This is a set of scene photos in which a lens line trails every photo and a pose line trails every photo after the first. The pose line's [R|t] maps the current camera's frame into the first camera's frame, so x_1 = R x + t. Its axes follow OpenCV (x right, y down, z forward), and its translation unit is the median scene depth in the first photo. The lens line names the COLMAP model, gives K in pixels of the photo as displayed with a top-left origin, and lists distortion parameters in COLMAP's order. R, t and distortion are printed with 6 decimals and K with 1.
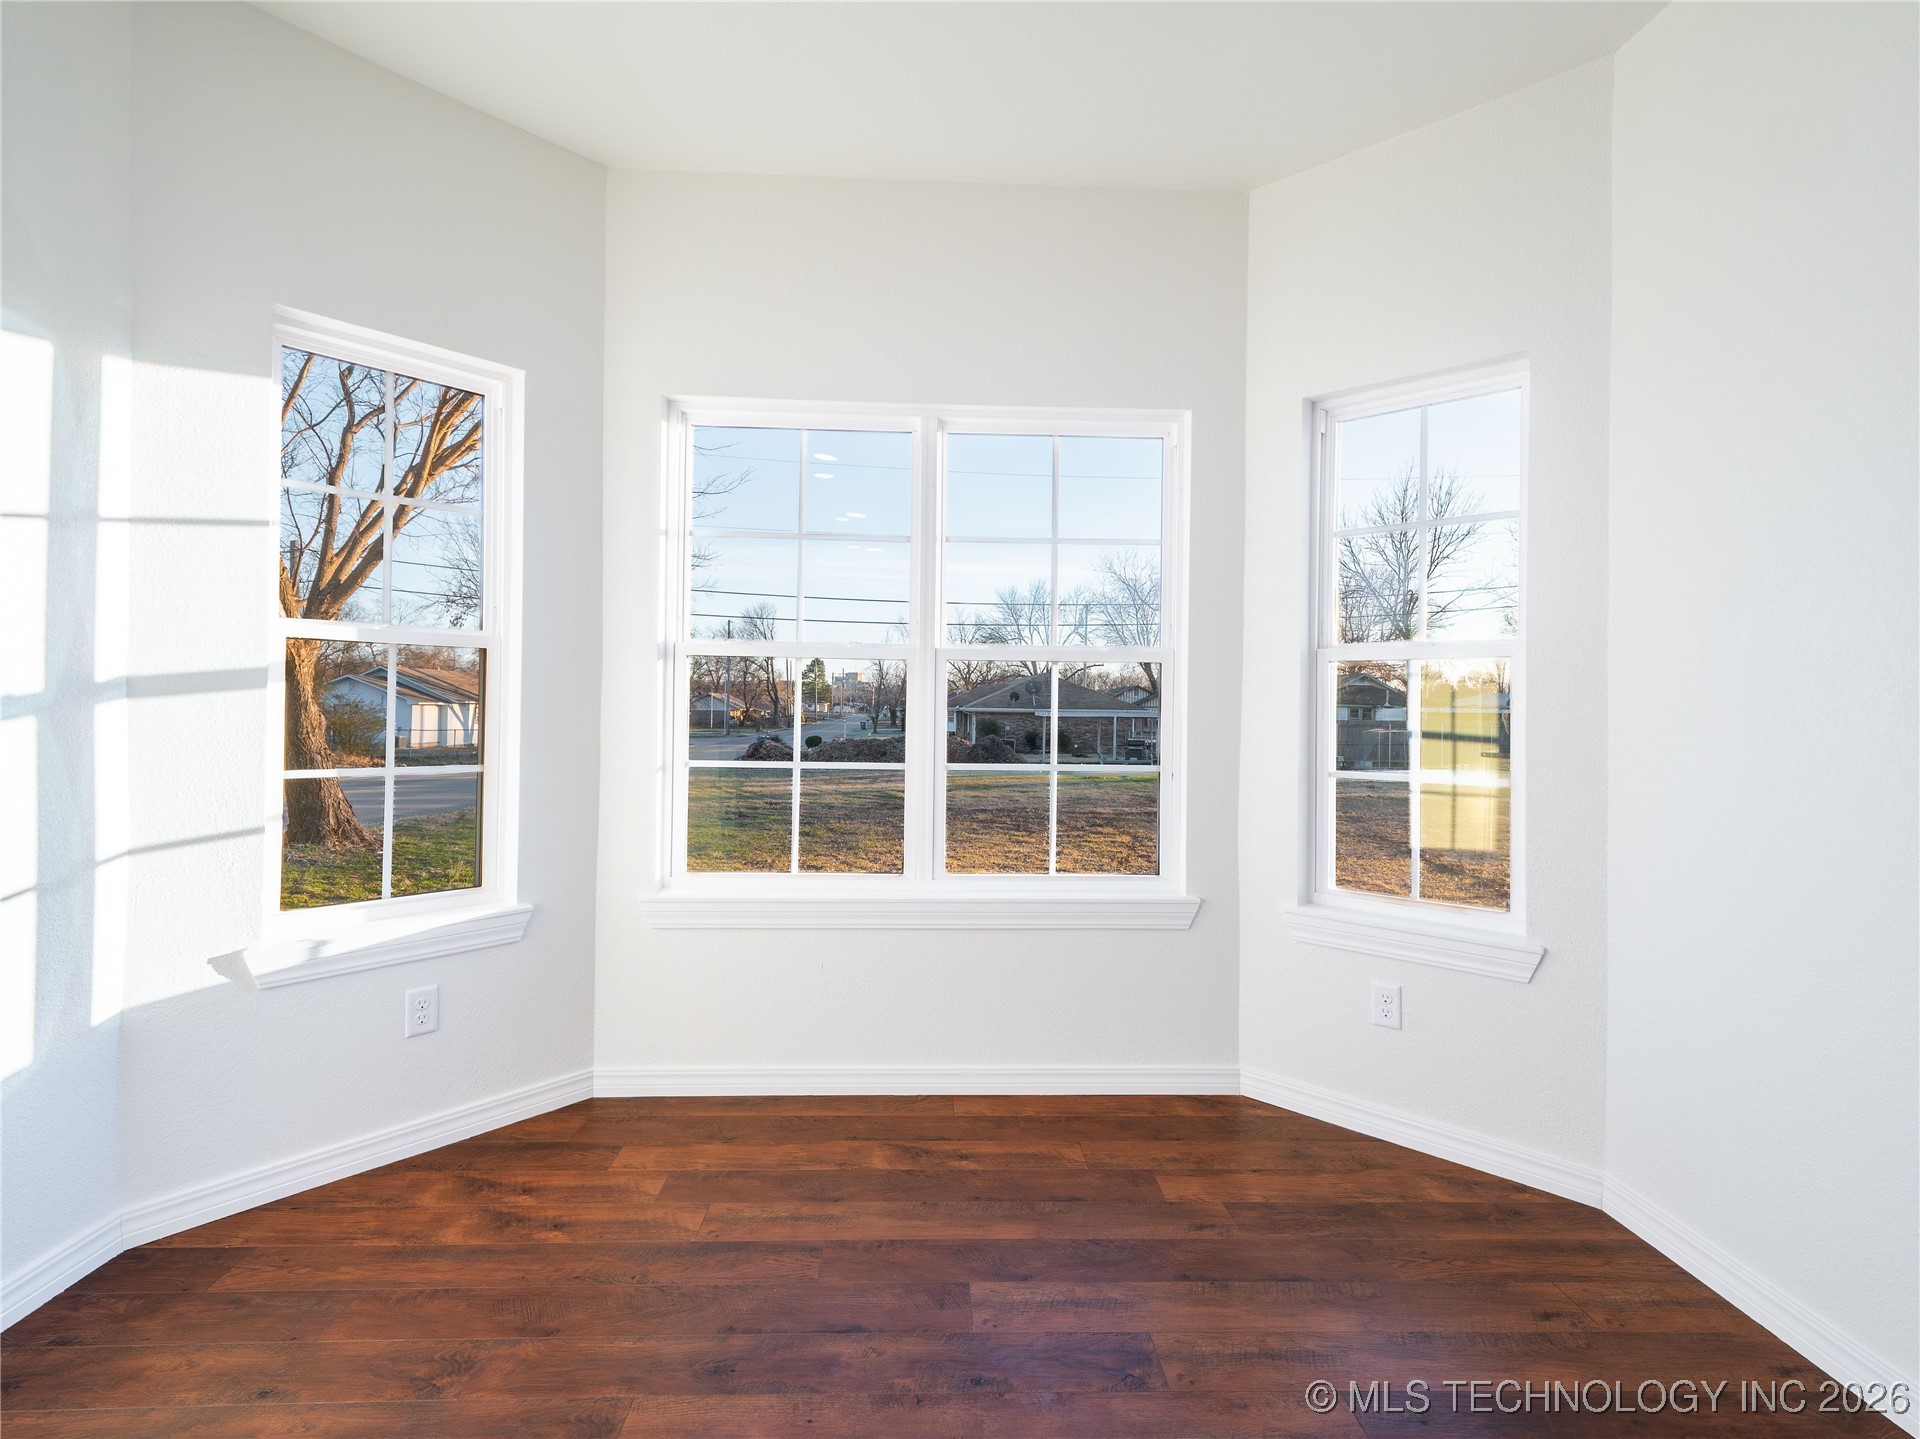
lens RADIAL K [[943.3, 0, 959.1], [0, 943.3, 659.5], [0, 0, 1]] dist [0.004860, 0.001318]
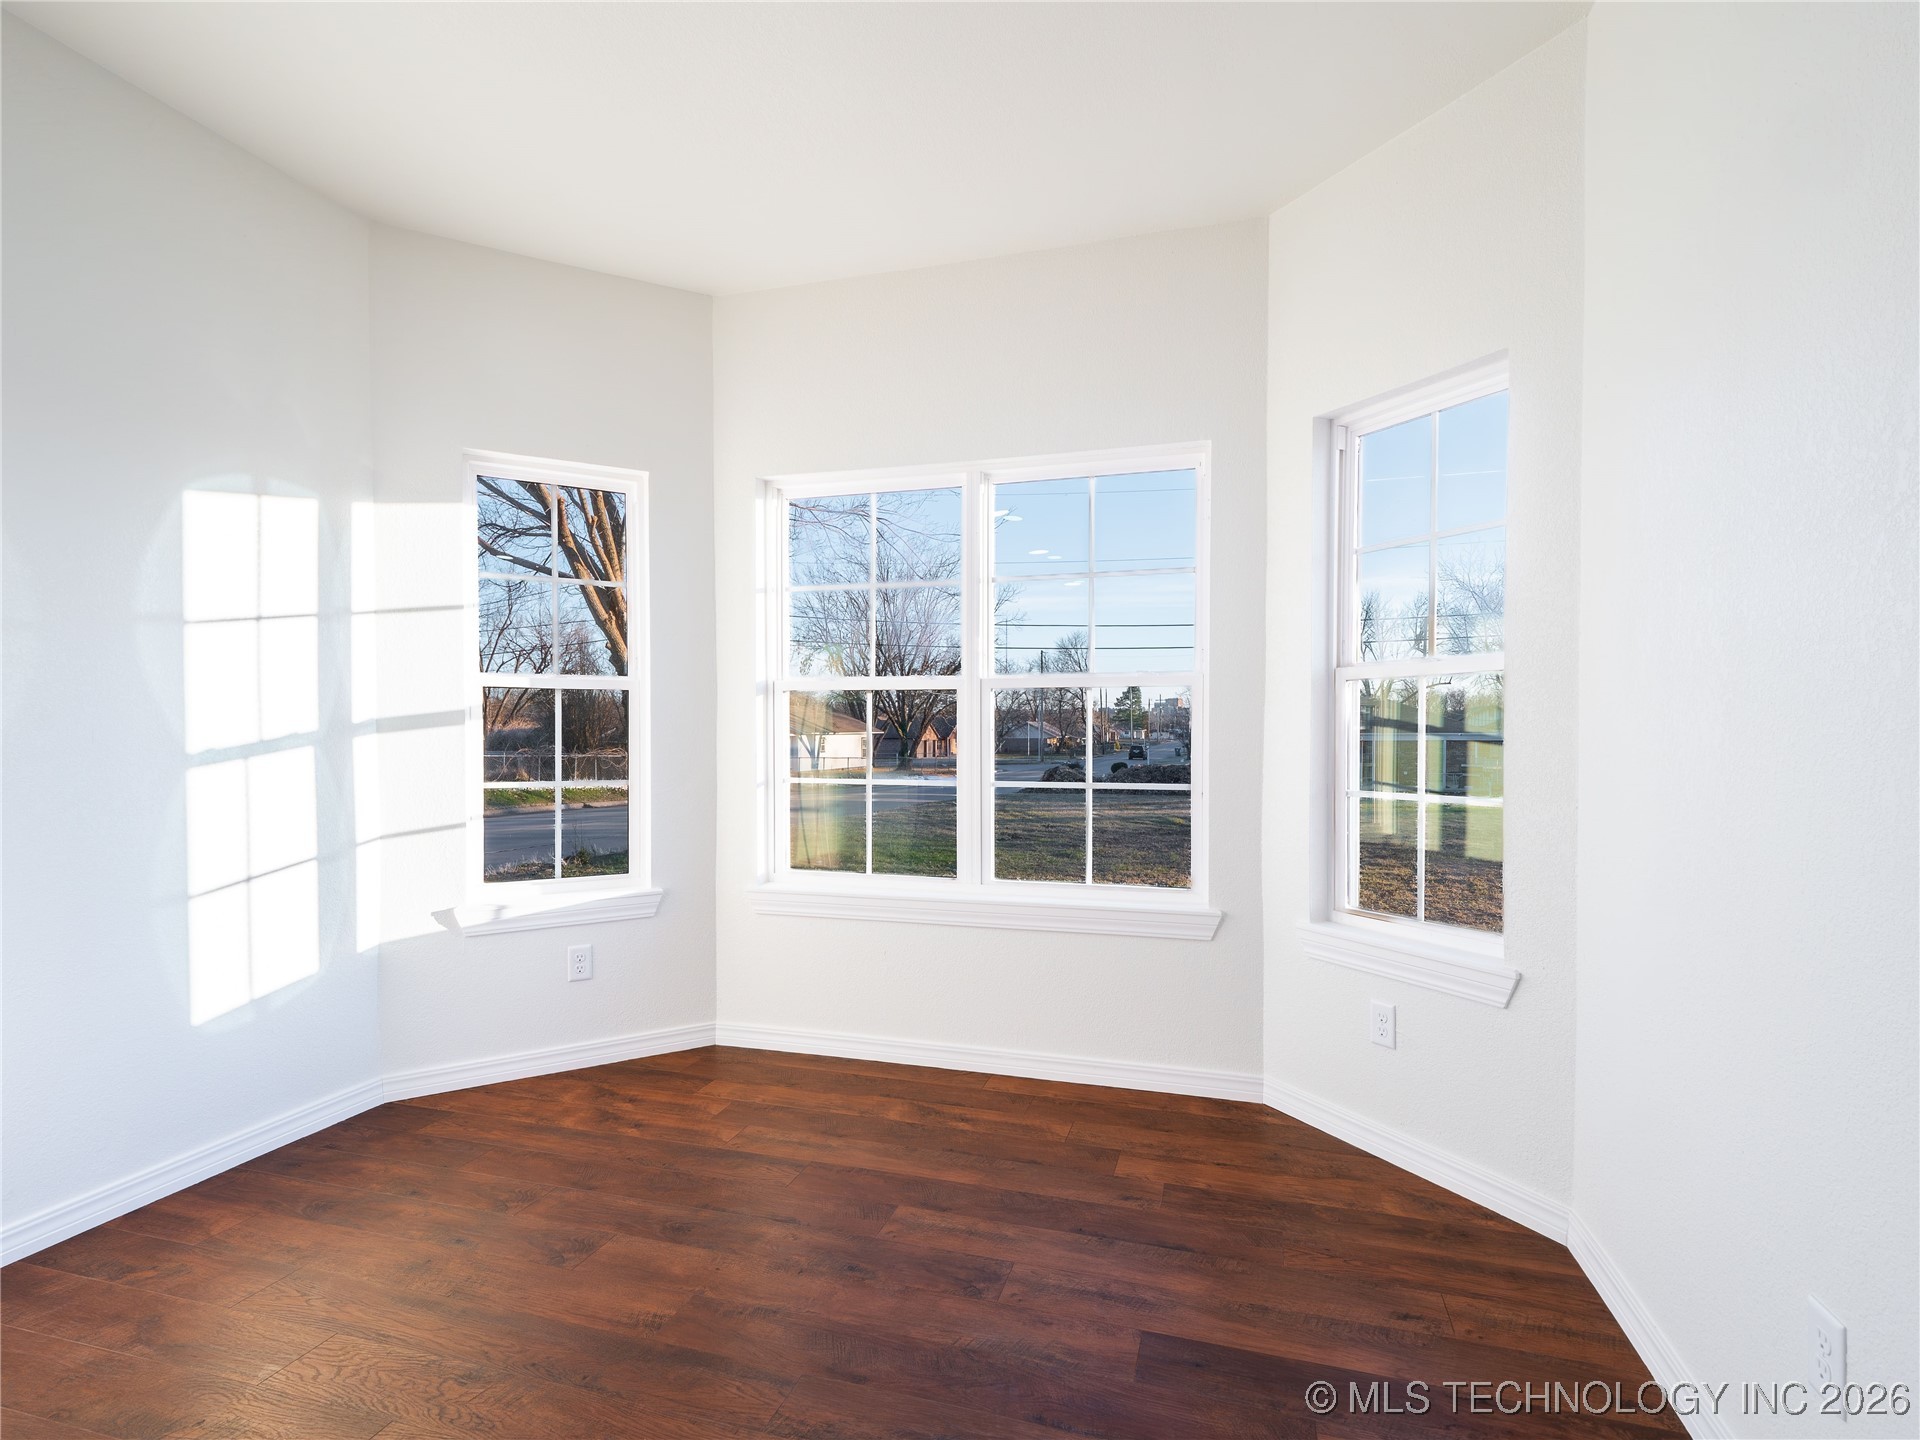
lens RADIAL K [[933.1, 0, 958.3], [0, 933.1, 702.6], [0, 0, 1]] dist [0.010379, -0.001344]
pose [[0.946898, -0.023773, -0.320654, 0.401294], [0.029185, 0.999501, 0.012081, 0.002574], [0.320207, -0.020797, 0.947119, -0.080637]]
